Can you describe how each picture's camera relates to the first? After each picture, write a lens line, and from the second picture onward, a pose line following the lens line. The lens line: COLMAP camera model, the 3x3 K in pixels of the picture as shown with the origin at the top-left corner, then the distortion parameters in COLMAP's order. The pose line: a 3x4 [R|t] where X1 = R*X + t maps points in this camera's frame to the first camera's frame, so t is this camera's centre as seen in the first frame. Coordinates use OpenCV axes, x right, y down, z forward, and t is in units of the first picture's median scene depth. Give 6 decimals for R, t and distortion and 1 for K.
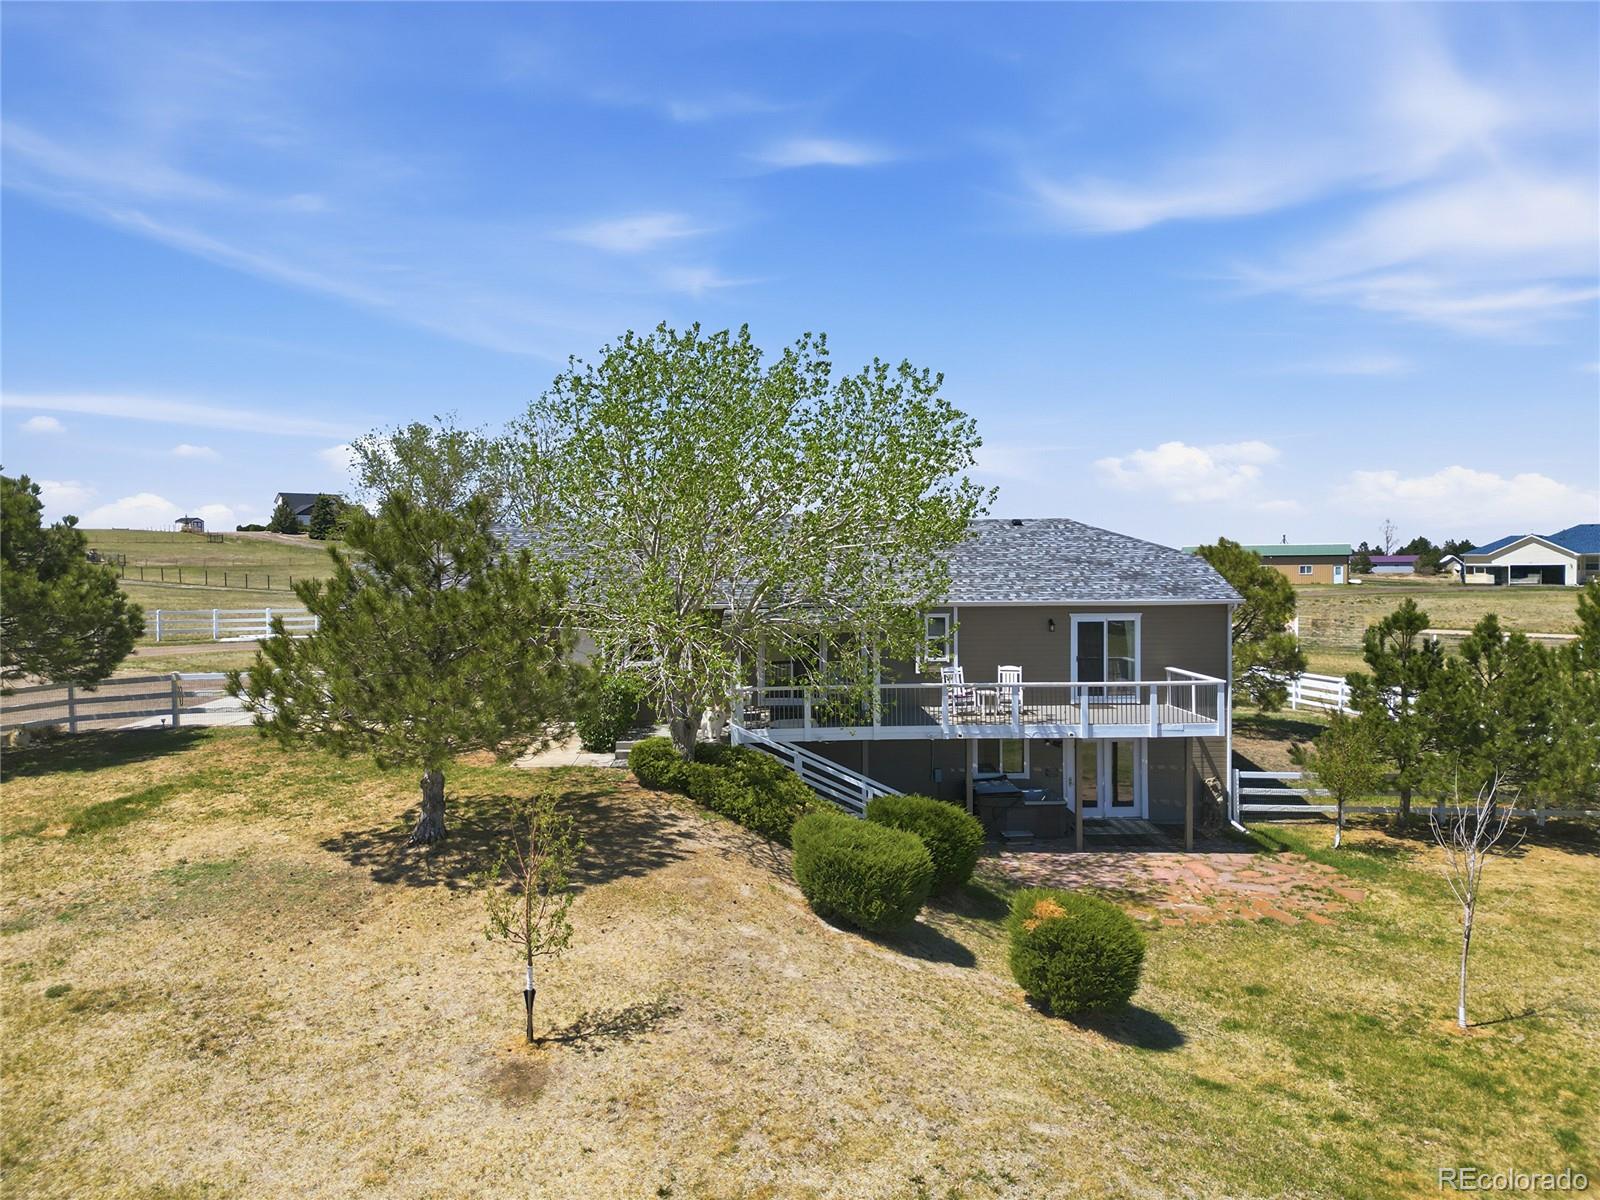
lens RADIAL K [[1109.2, 0, 800.0], [0, 1109.2, 600.0], [0, 0, 1]] dist [0.053170, -0.036517]
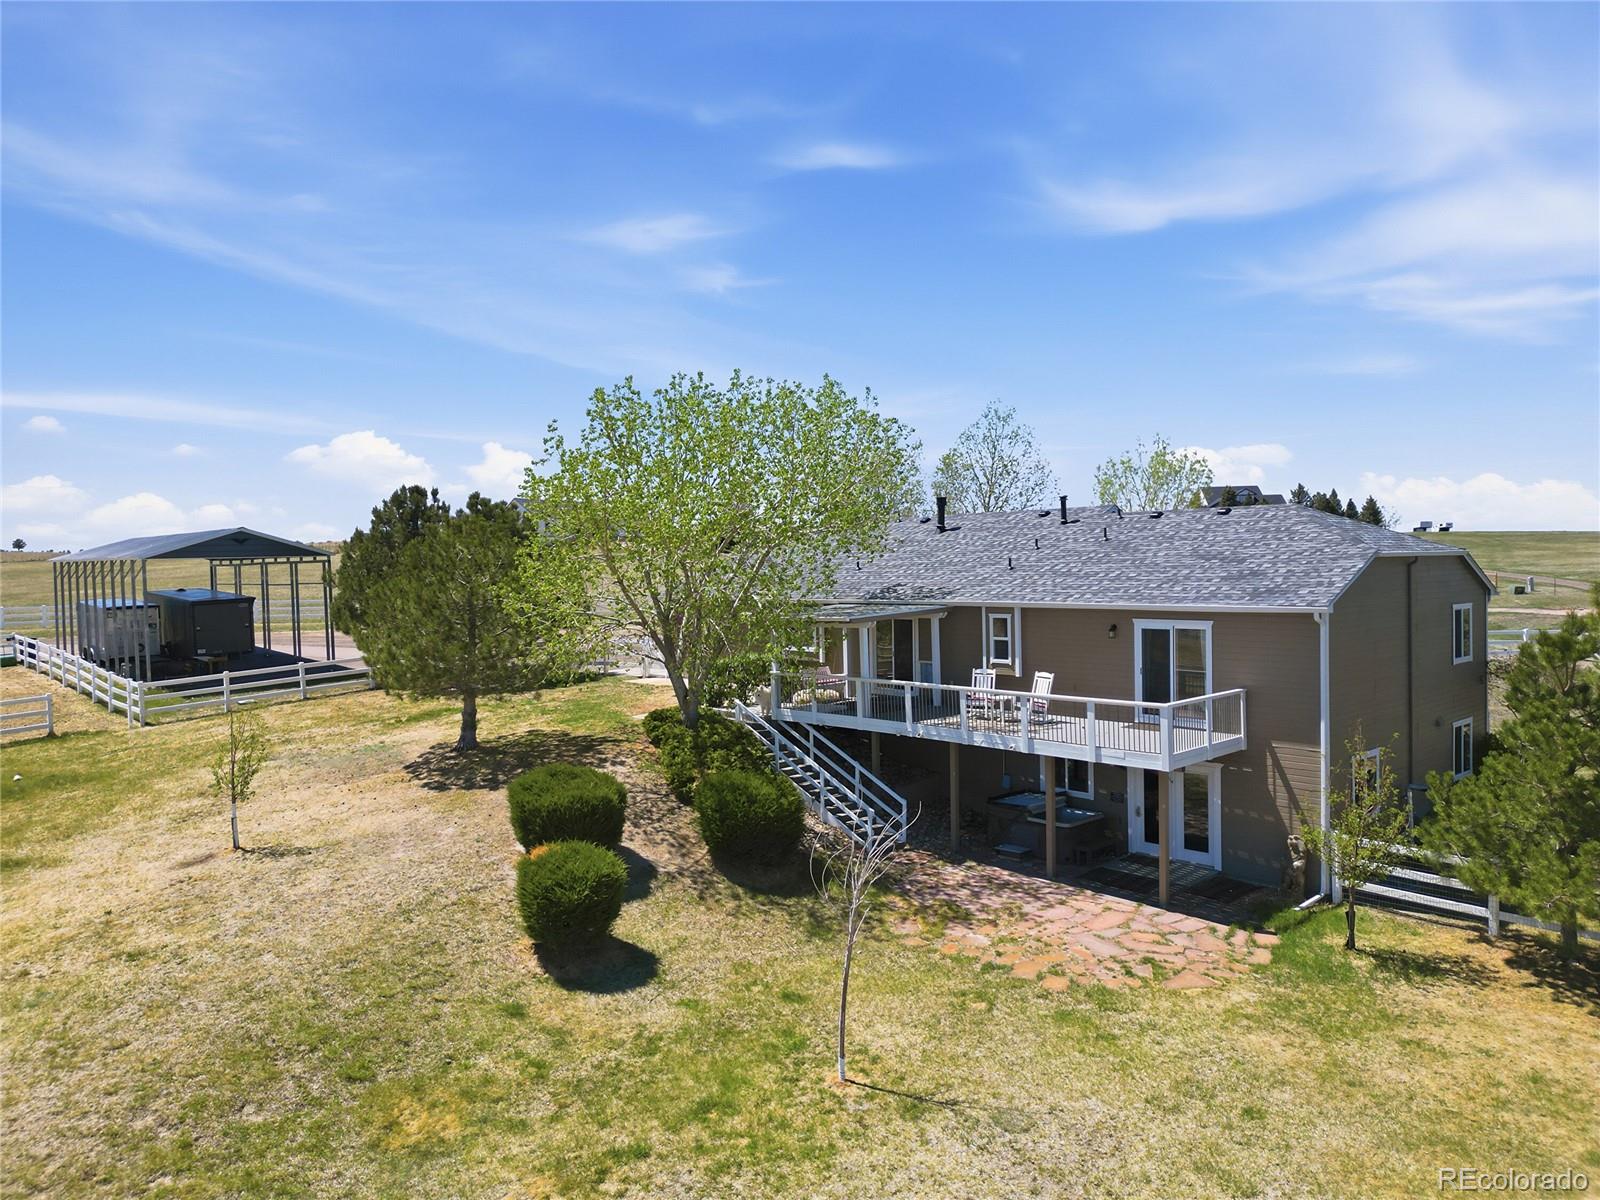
lens RADIAL K [[1106.3, 0, 800.0], [0, 1106.3, 600.0], [0, 0, 1]] dist [0.082176, -0.085580]
pose [[0.662747, 0.020233, -0.748570, 0.814690], [-0.013329, 0.999795, 0.015223, -0.014257], [0.748725, -0.000111, 0.662881, 0.247218]]
